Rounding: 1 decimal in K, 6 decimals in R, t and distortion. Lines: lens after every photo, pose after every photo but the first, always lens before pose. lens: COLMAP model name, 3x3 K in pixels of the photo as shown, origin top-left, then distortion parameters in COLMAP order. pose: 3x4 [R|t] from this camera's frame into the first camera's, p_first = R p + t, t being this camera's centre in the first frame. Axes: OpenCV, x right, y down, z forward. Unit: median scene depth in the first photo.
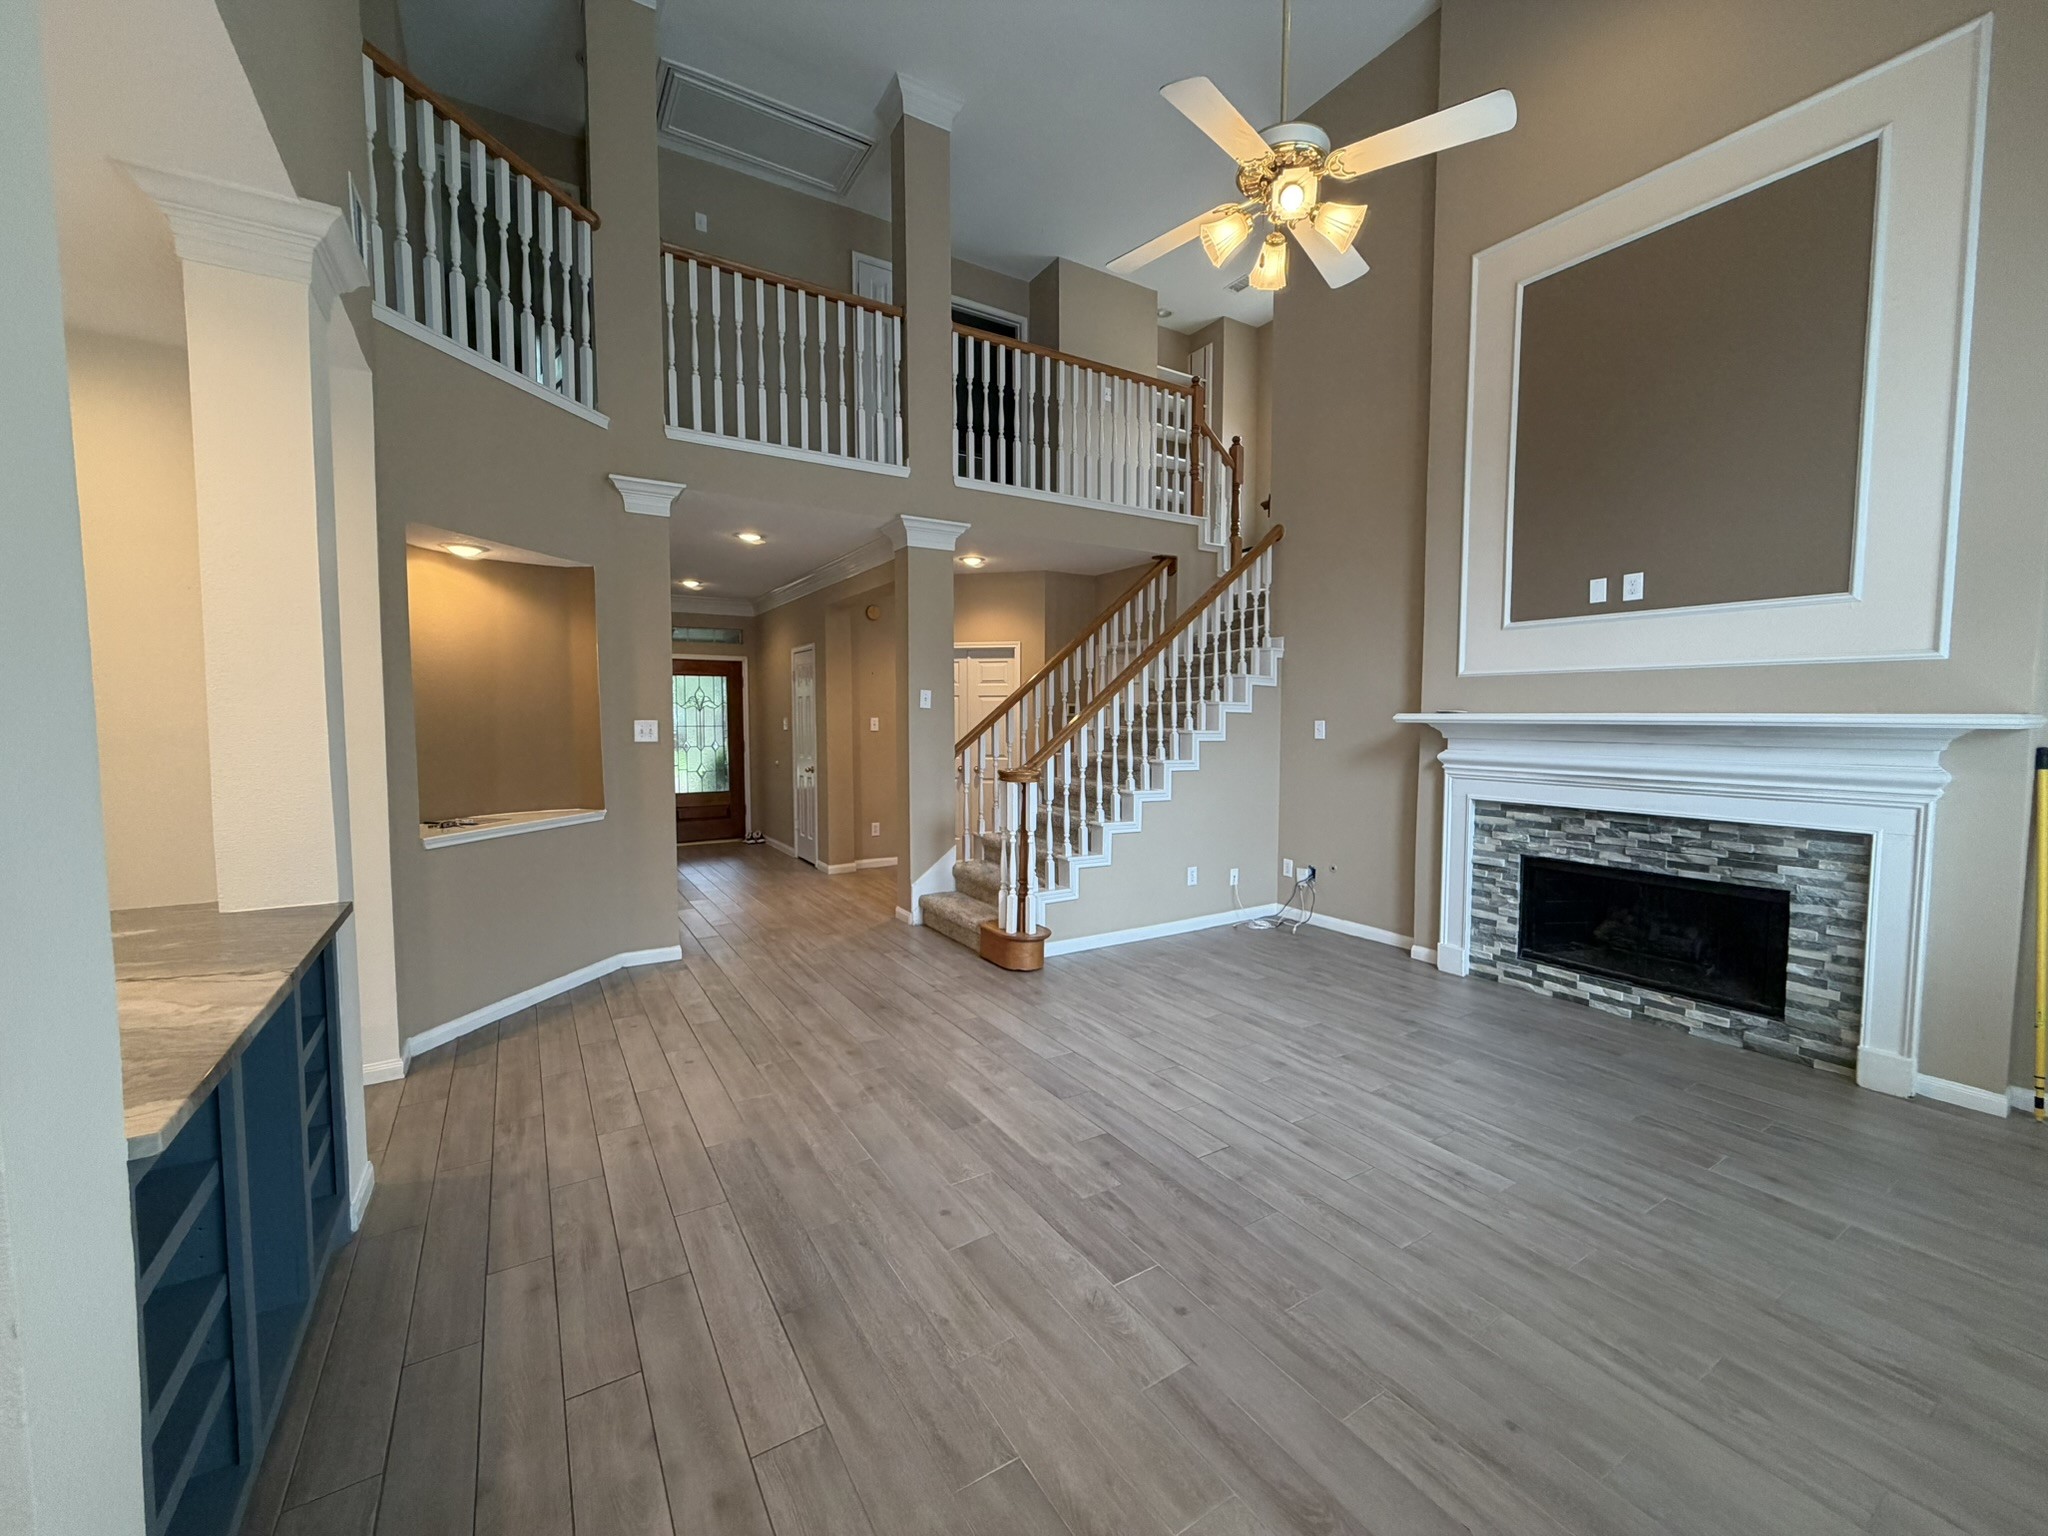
lens RADIAL K [[814.6, 0, 1024.0], [0, 814.6, 768.0], [0, 0, 1]] dist [-0.000885, 0.003110]
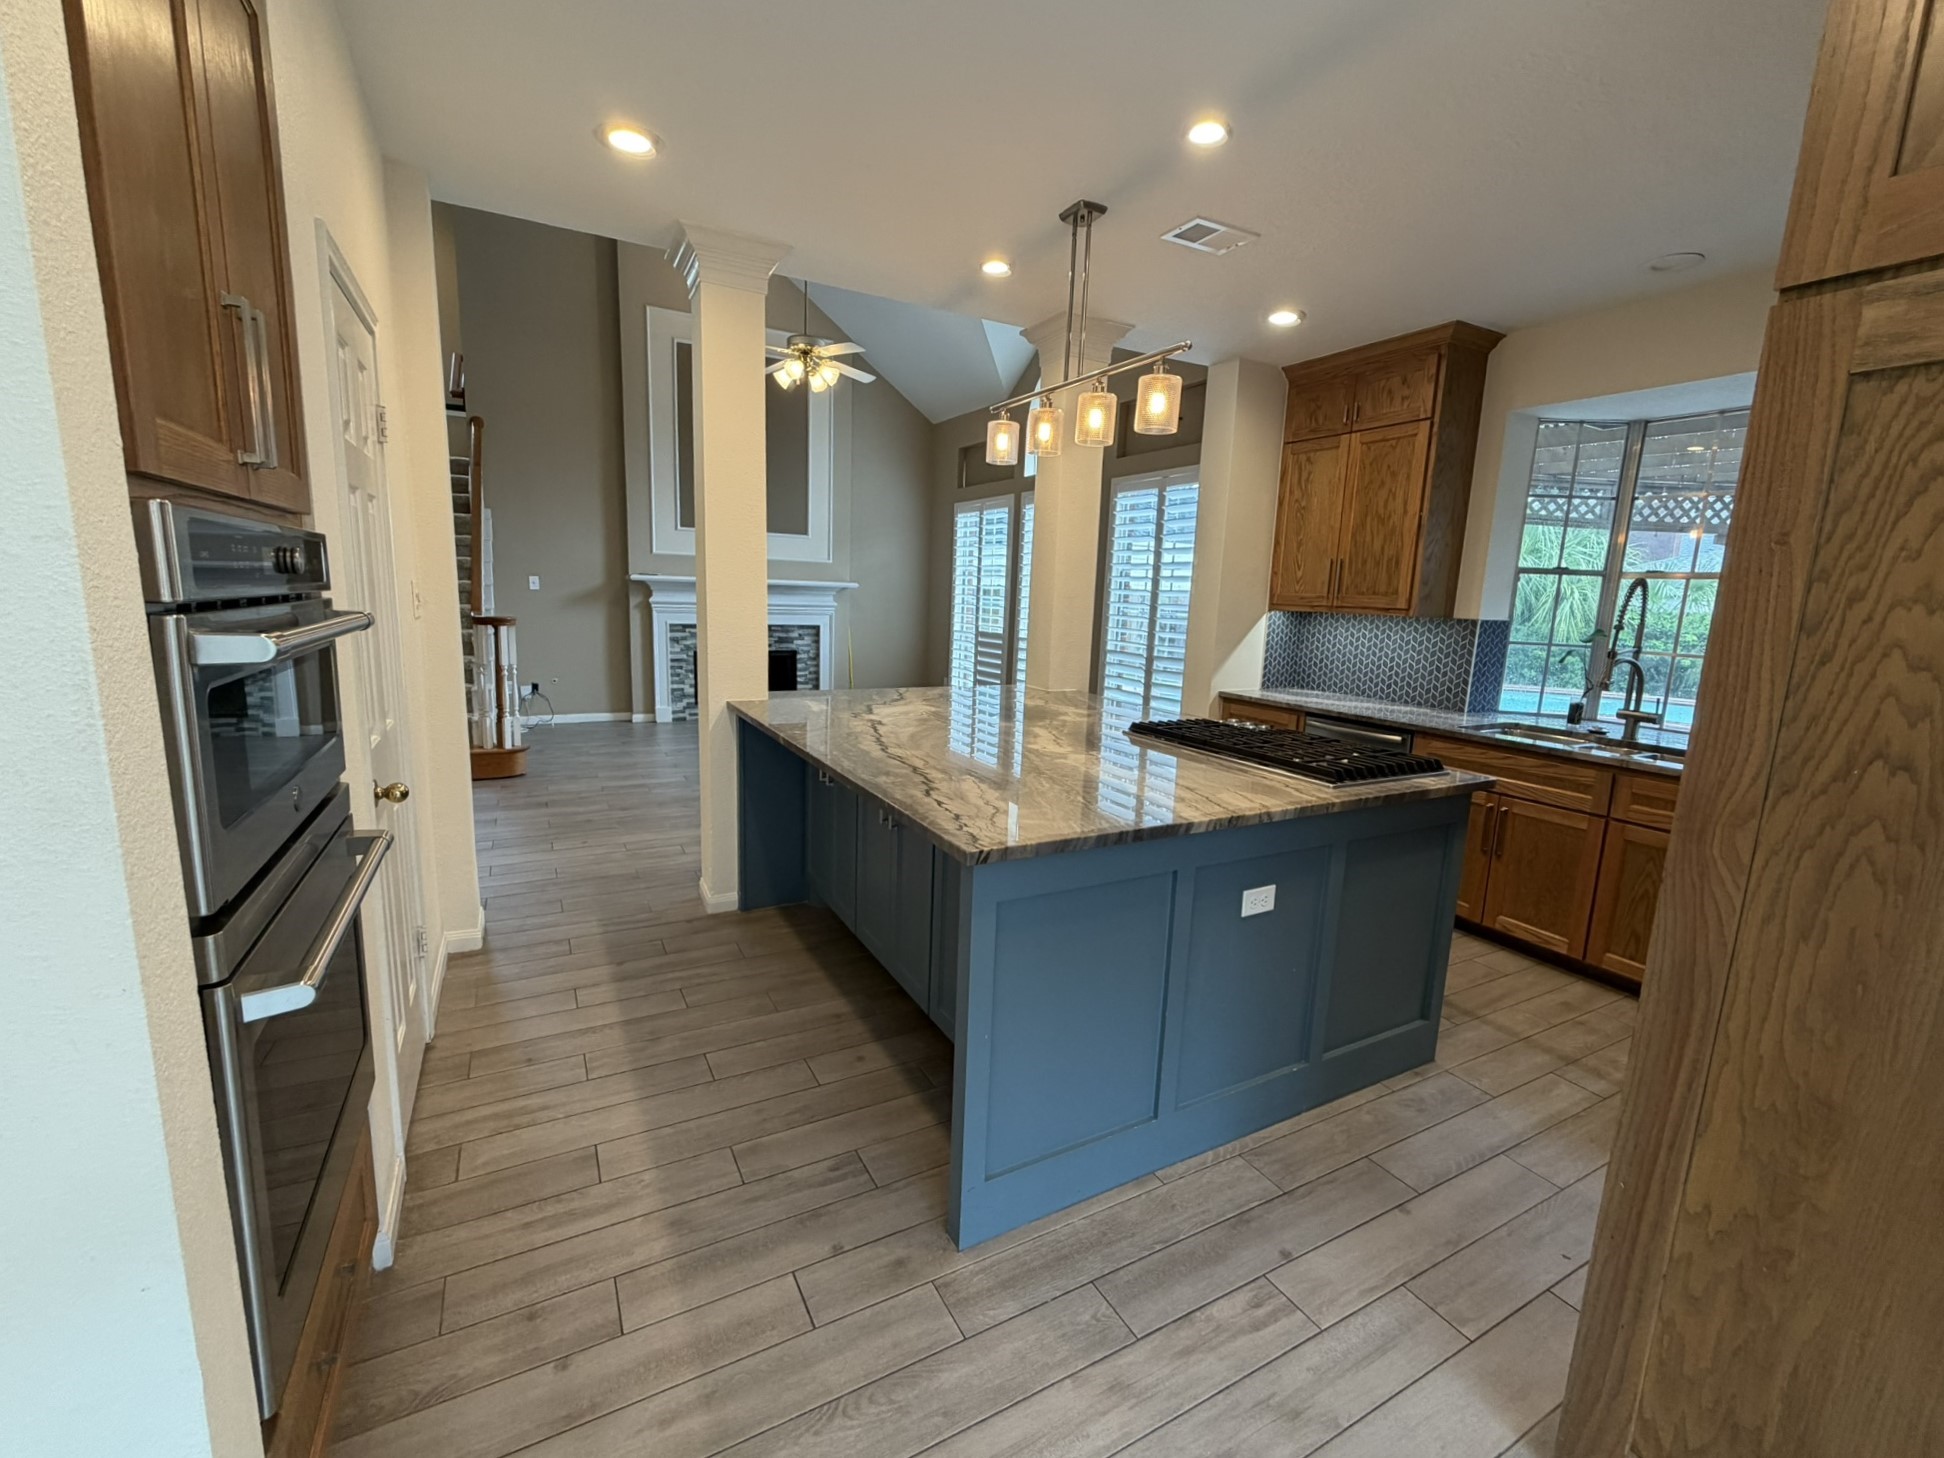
lens RADIAL K [[818.7, 0, 972.0], [0, 818.7, 729.0], [0, 0, 1]] dist [0.000218, -0.000023]
pose [[0.049745, -0.166634, 0.984763, -1.612539], [0.031057, 0.985765, 0.165235, -0.014382], [-0.998279, 0.022364, 0.054212, 0.302458]]
